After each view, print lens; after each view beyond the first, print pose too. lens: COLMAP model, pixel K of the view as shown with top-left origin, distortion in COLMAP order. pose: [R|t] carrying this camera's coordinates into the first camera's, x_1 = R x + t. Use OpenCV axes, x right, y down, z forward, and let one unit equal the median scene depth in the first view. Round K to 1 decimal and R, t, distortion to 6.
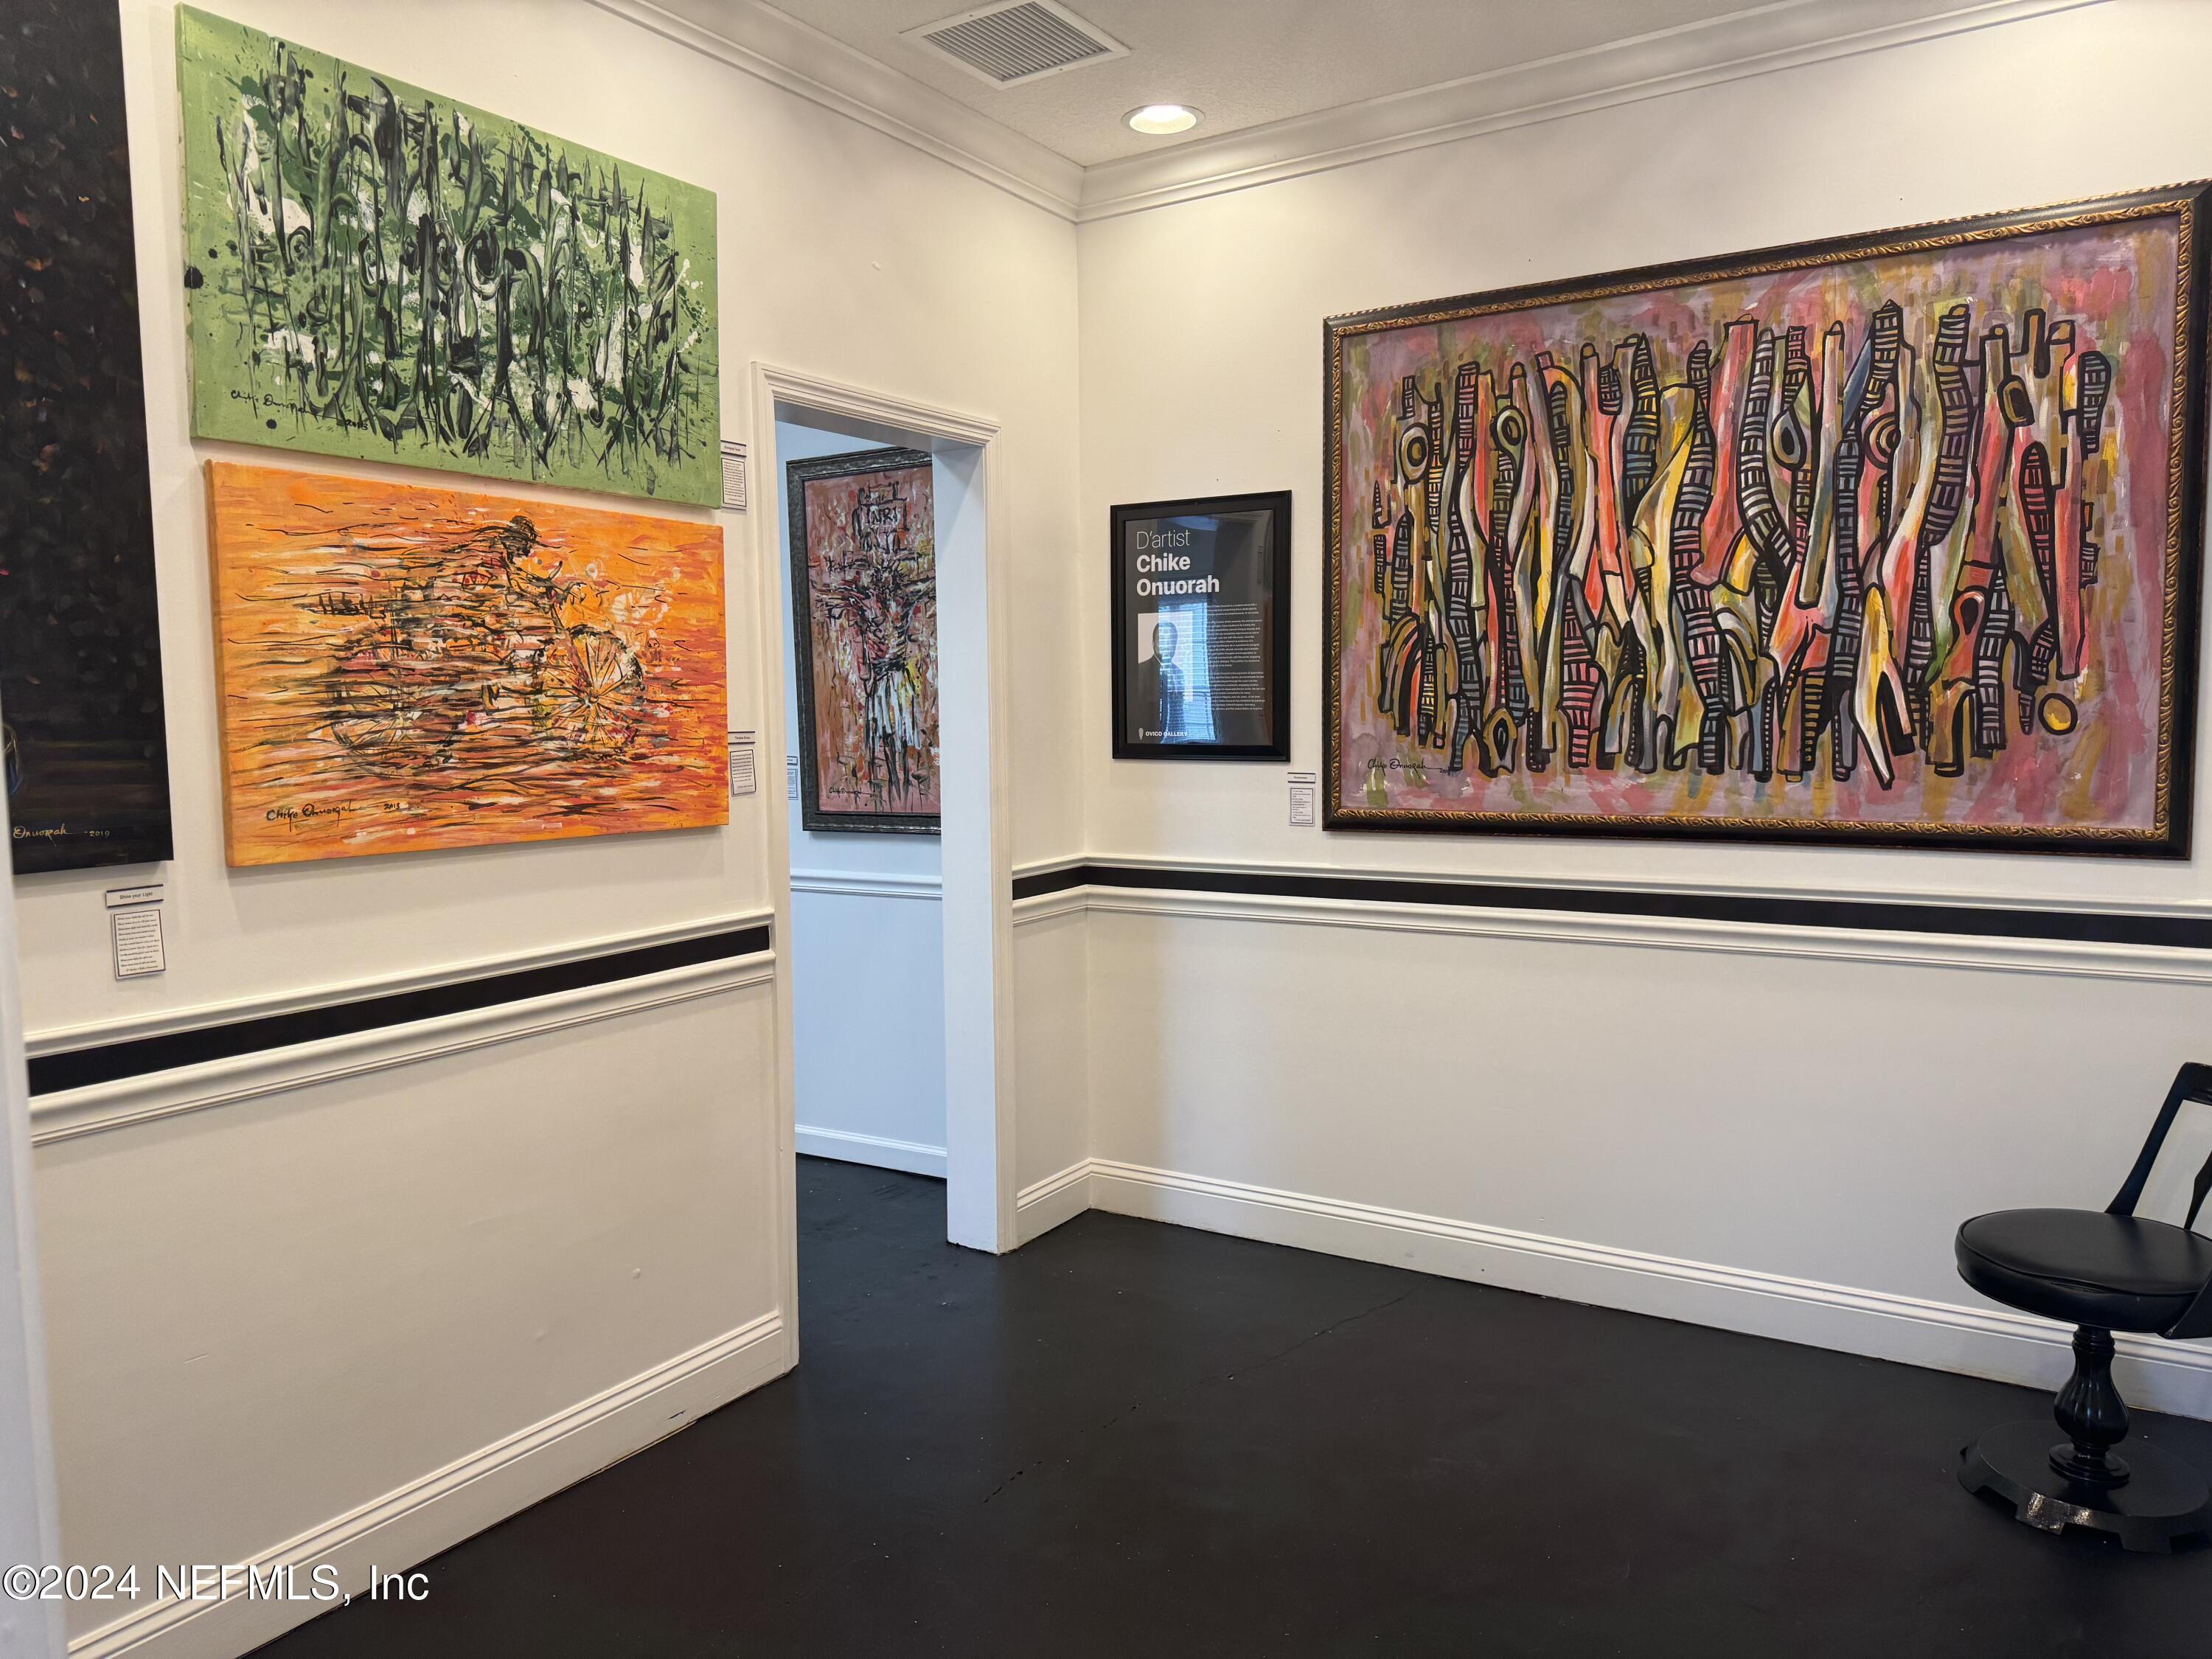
lens RADIAL K [[1536.8, 0, 1111.1], [0, 1536.8, 833.3], [0, 0, 1]] dist [0.078355, -0.096461]
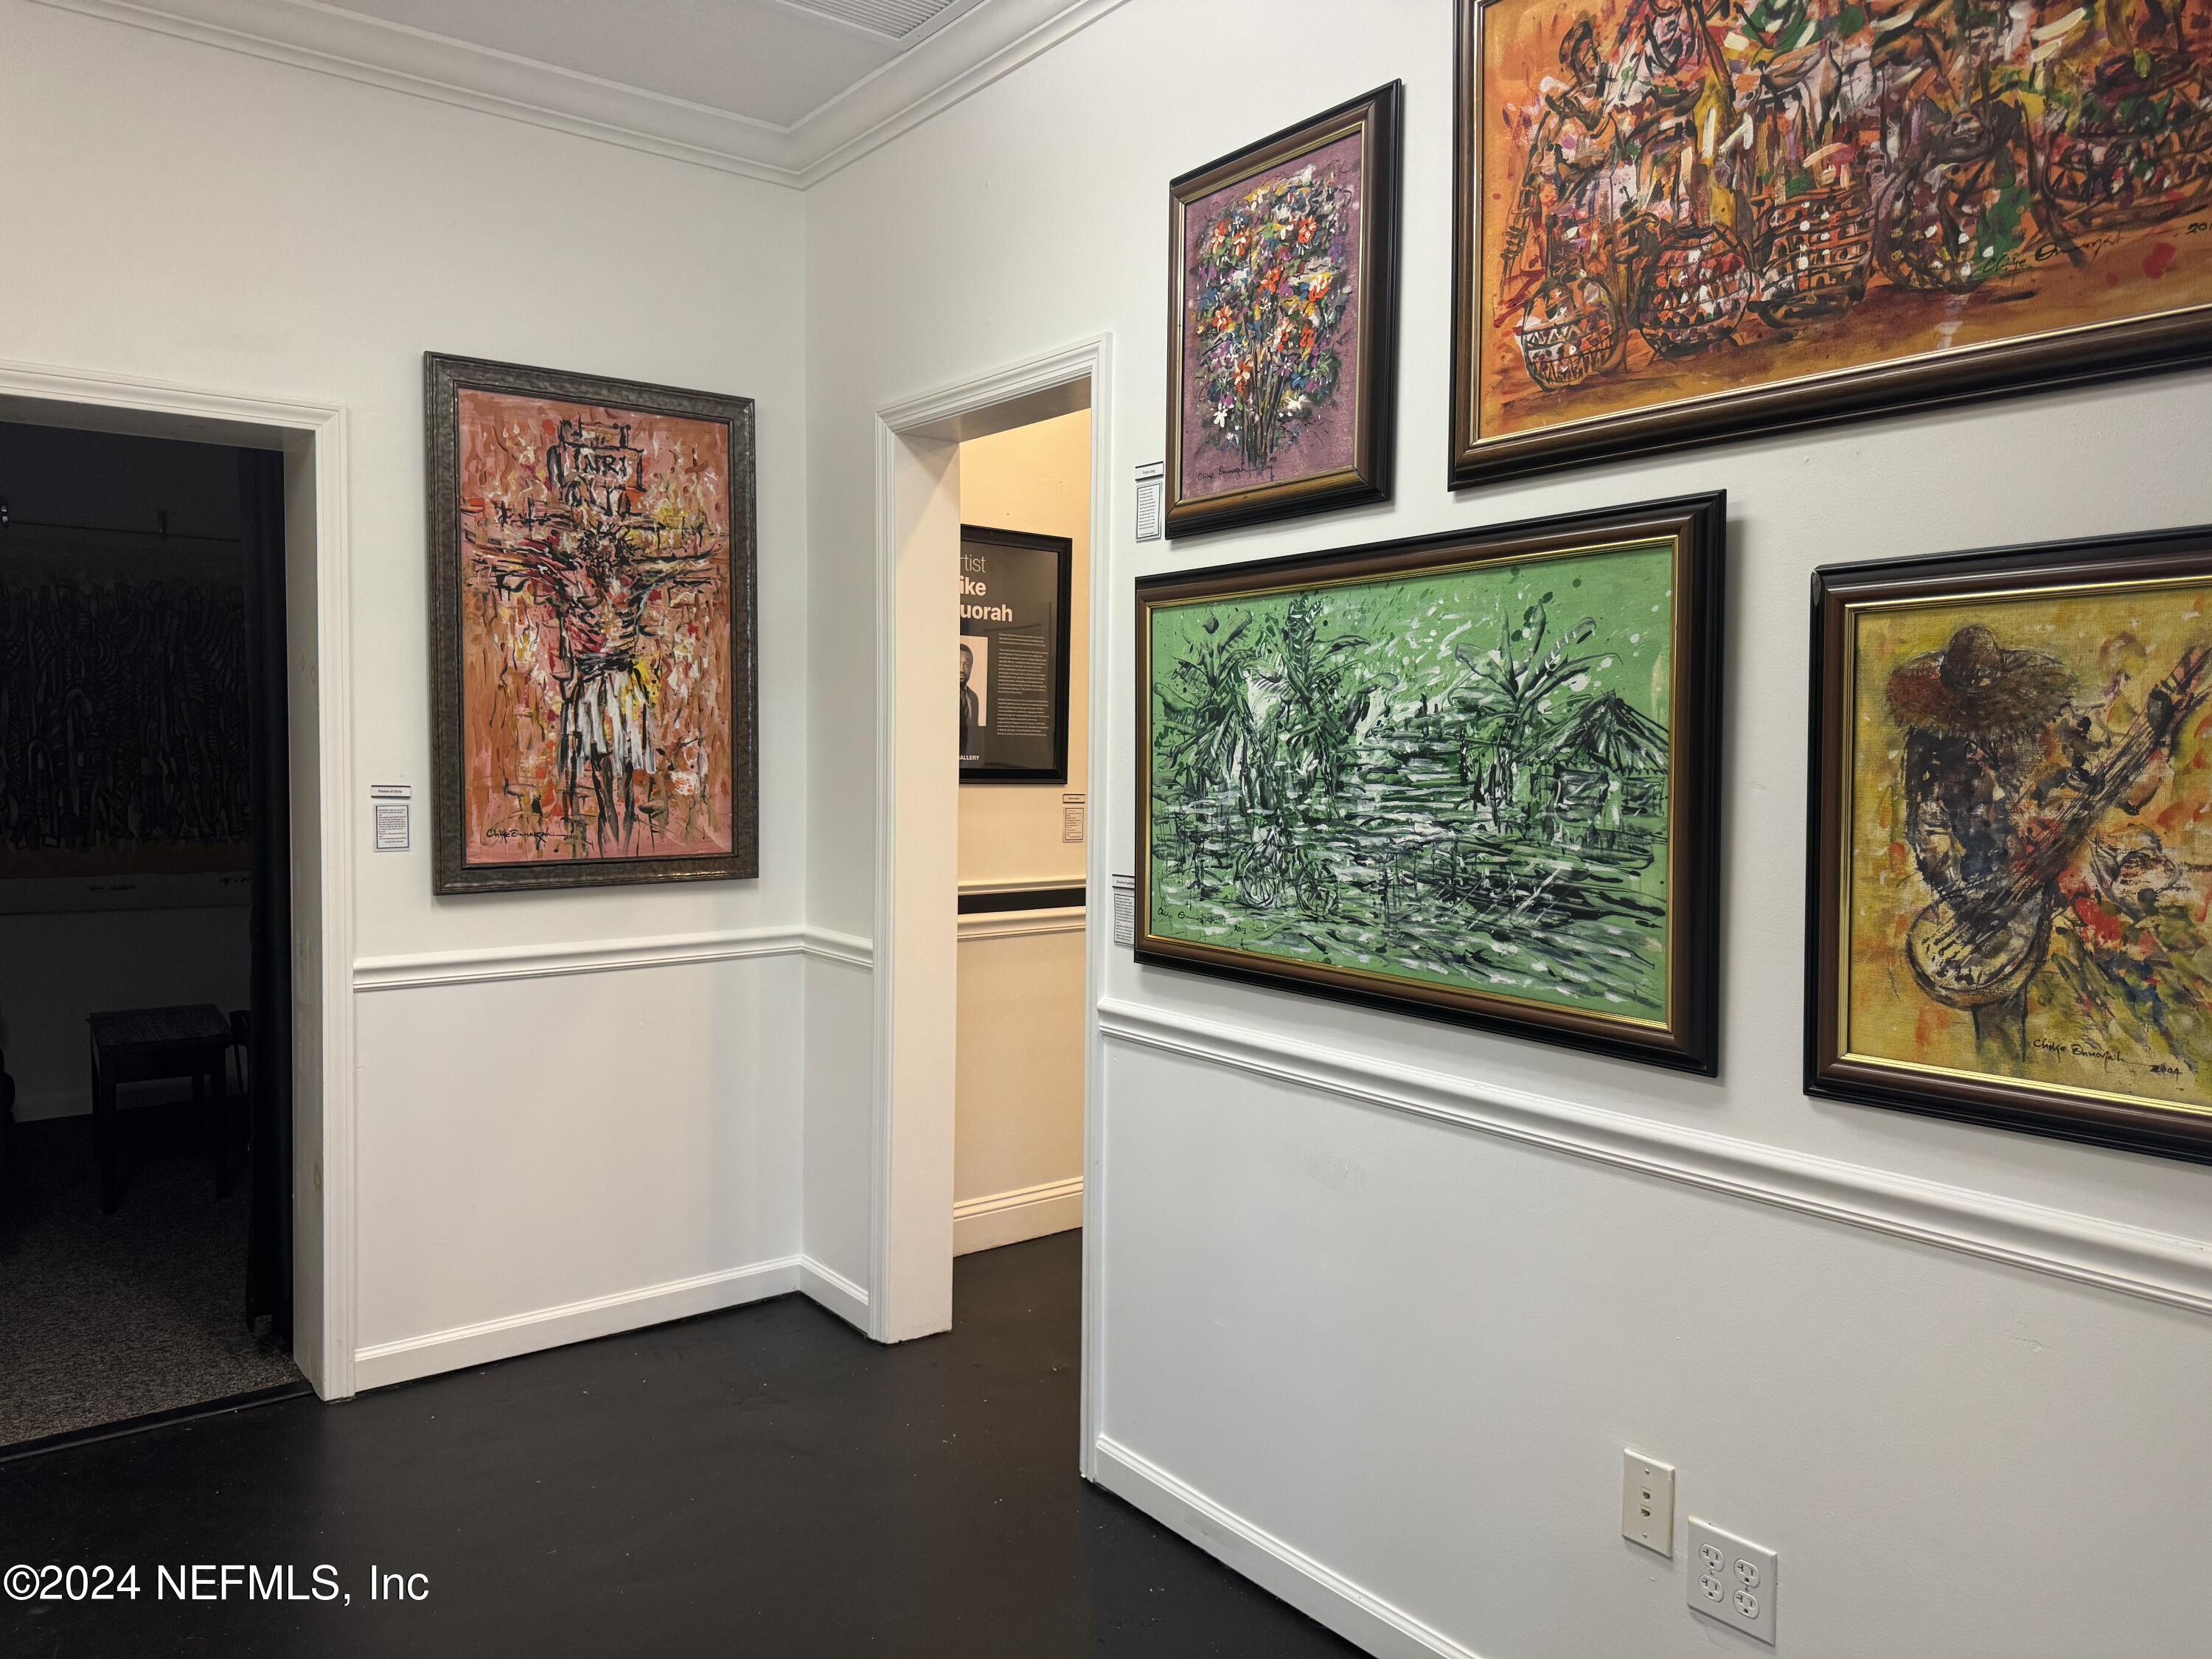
lens RADIAL K [[1536.8, 0, 1115.4], [0, 1536.8, 827.2], [0, 0, 1]] dist [0.078355, -0.096461]
pose [[0.350422, -0.030937, 0.936081, -0.764665], [0.058489, 0.998226, 0.011095, -0.022461], [-0.934764, 0.050863, 0.351610, 0.501548]]
